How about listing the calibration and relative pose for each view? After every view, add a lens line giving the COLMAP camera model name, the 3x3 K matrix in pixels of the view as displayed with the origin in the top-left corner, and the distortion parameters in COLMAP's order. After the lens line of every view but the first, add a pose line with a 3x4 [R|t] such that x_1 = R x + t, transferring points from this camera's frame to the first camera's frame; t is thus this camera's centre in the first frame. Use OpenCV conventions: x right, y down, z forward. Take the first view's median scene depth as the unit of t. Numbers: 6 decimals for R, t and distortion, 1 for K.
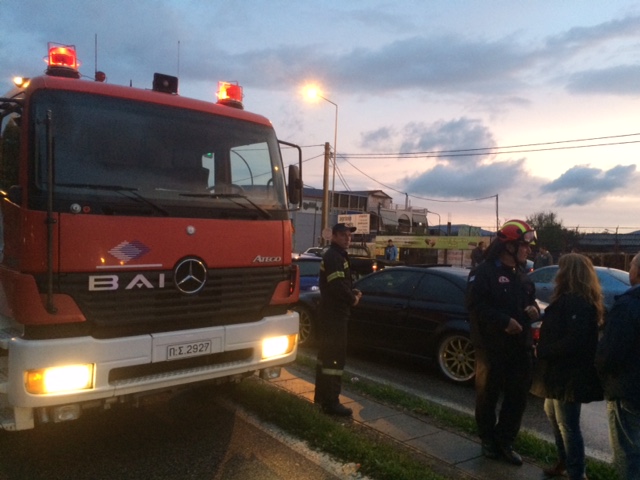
lens RADIAL K [[537.7, 0, 318.6], [0, 537.7, 239.2], [0, 0, 1]] dist [0.019488, -0.005716]
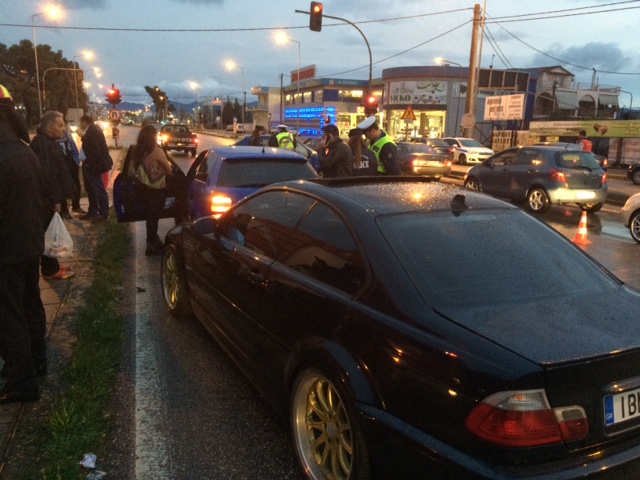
lens RADIAL K [[537.7, 0, 320.6], [0, 537.7, 242.9], [0, 0, 1]] dist [0.019488, -0.005716]
pose [[0.951929, 0.049151, -0.302350, 0.055311], [0.014399, 0.978772, 0.204446, 0.001434], [0.305980, -0.198972, 0.931014, 0.101354]]
